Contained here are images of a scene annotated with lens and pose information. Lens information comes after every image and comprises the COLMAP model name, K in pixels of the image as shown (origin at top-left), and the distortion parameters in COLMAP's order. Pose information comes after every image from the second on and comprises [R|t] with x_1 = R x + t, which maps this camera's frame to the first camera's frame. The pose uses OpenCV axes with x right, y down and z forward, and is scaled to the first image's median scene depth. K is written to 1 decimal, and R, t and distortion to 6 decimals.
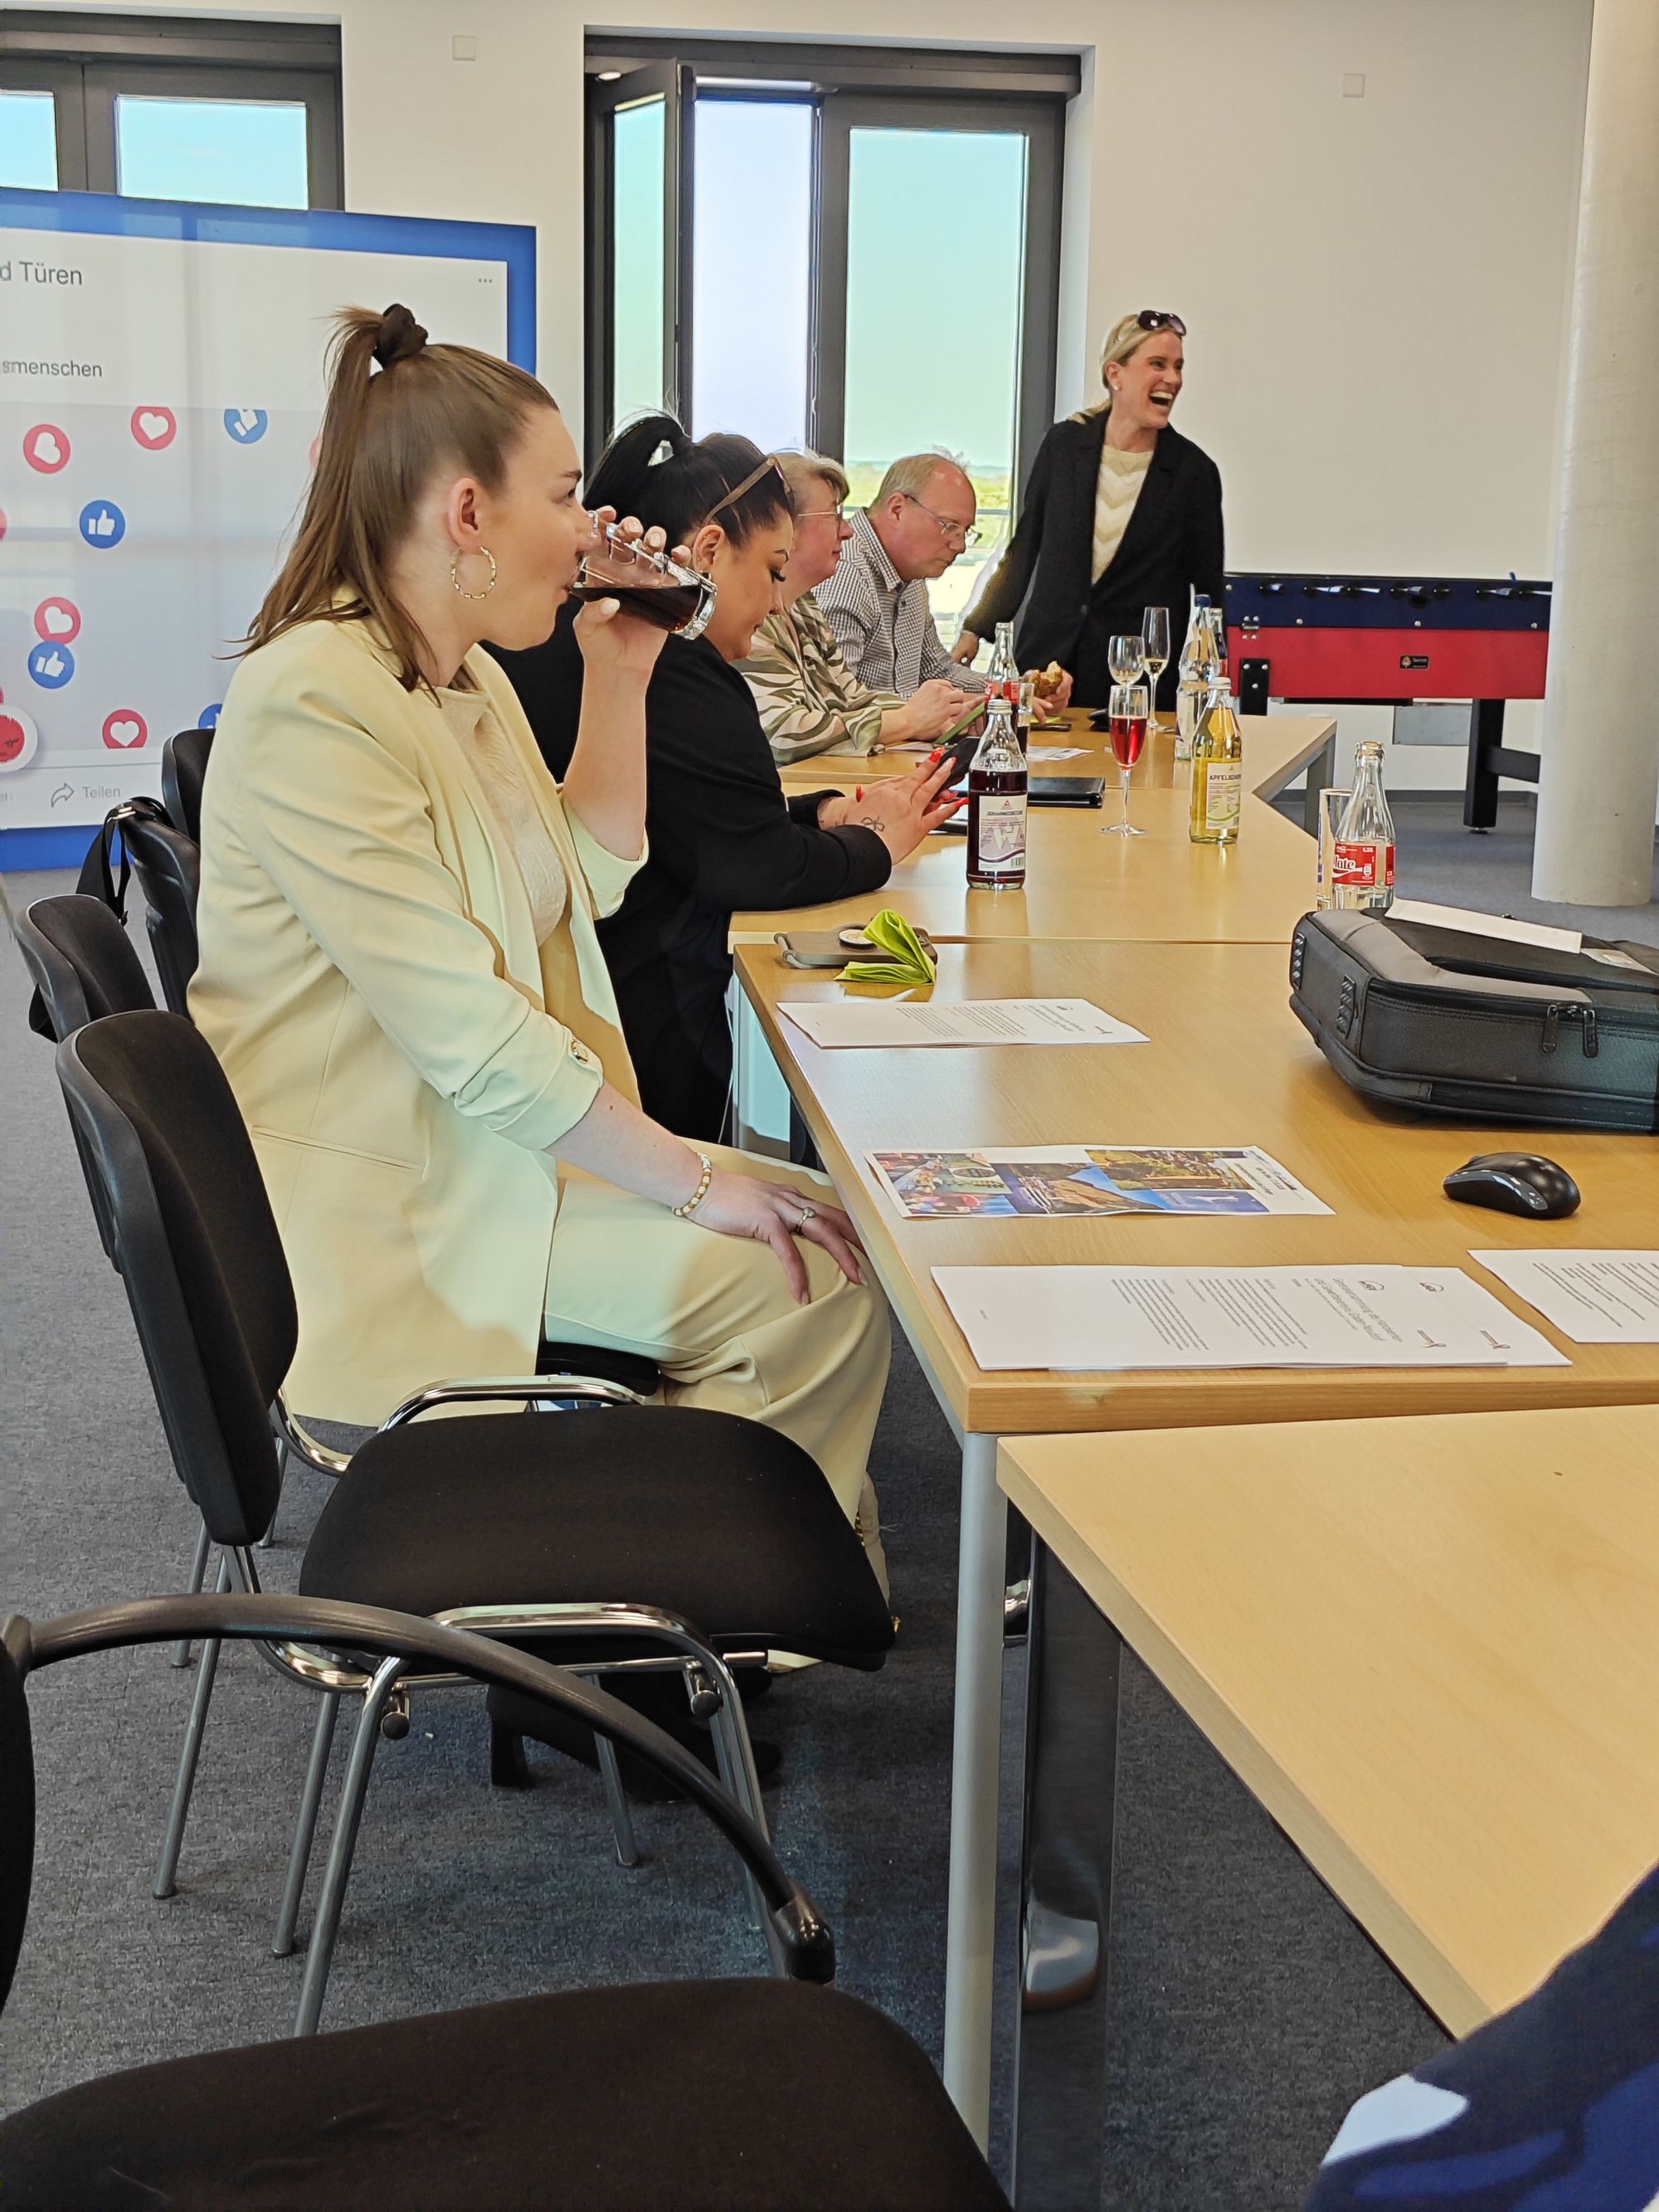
lens RADIAL K [[2970.8, 0, 817.2], [0, 2970.8, 1105.0], [0, 0, 1]] dist [0.056823, 0.000000]
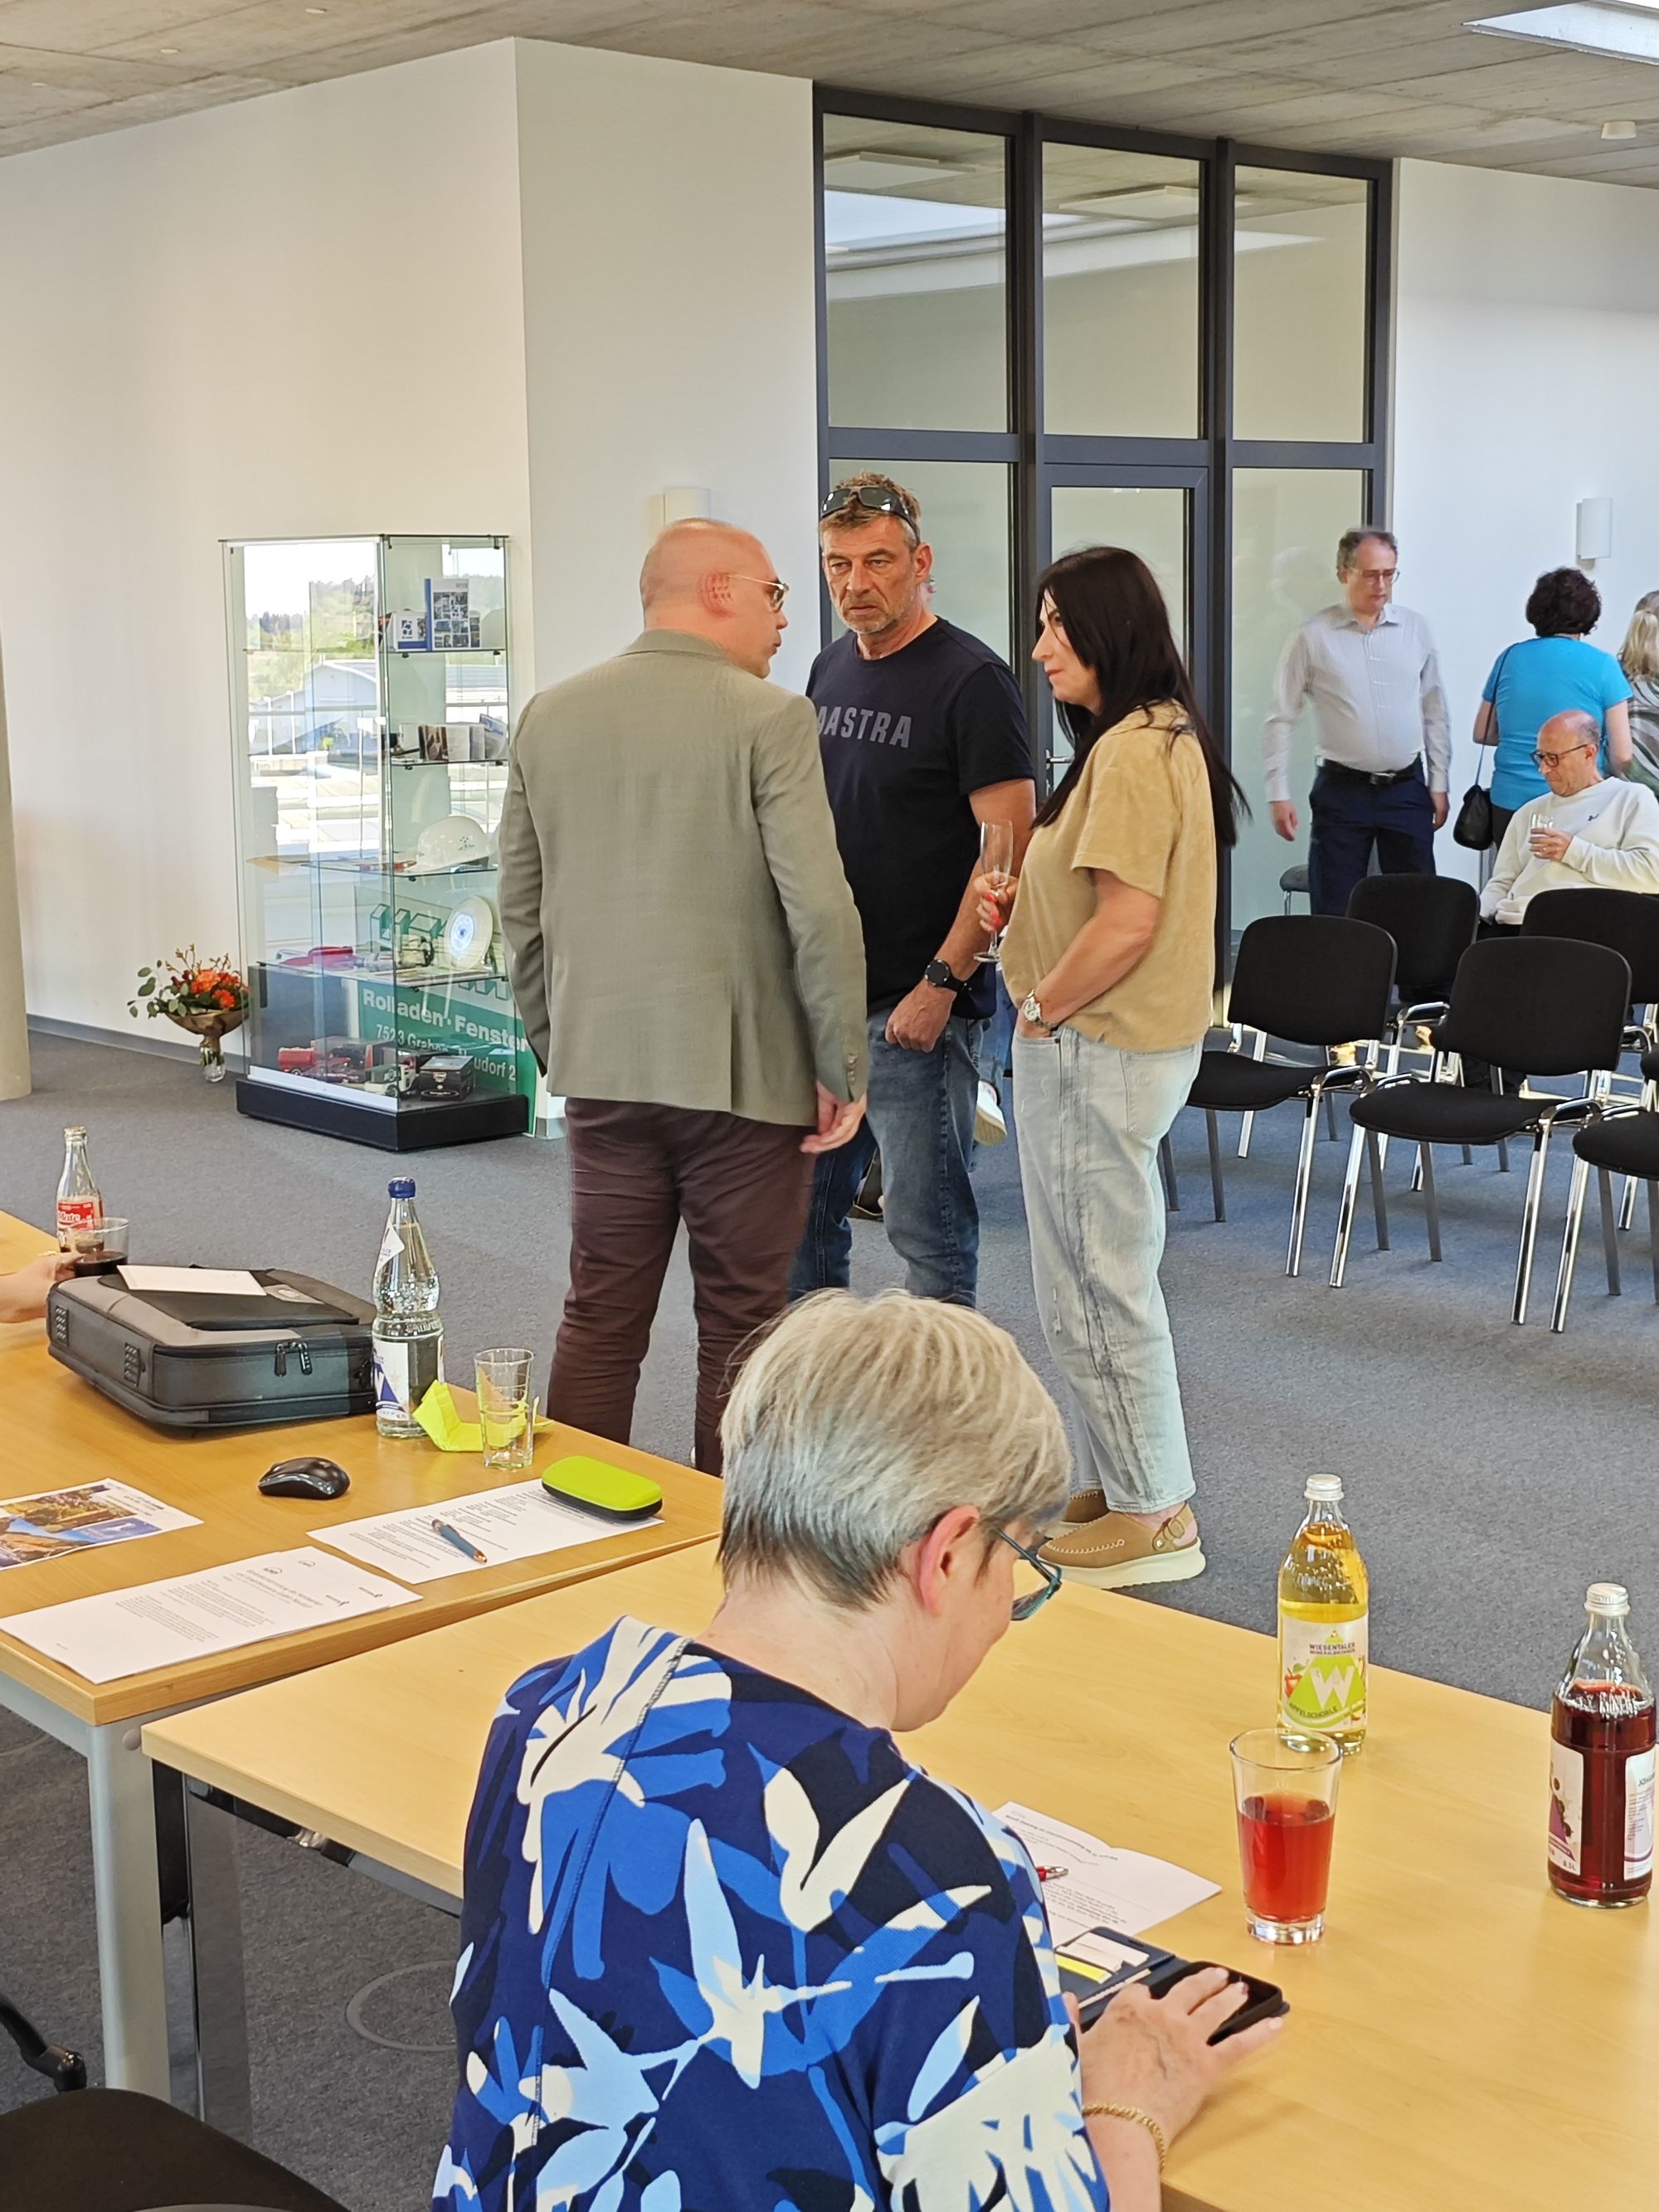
lens RADIAL K [[2970.8, 0, 845.1], [0, 2970.8, 1097.3], [0, 0, 1]] dist [0.056823, 0.000000]
pose [[0.828083, -0.121940, 0.547182, -0.370861], [0.141767, 0.989882, 0.006052, -0.144428], [-0.542384, 0.072561, 0.836992, -0.484190]]
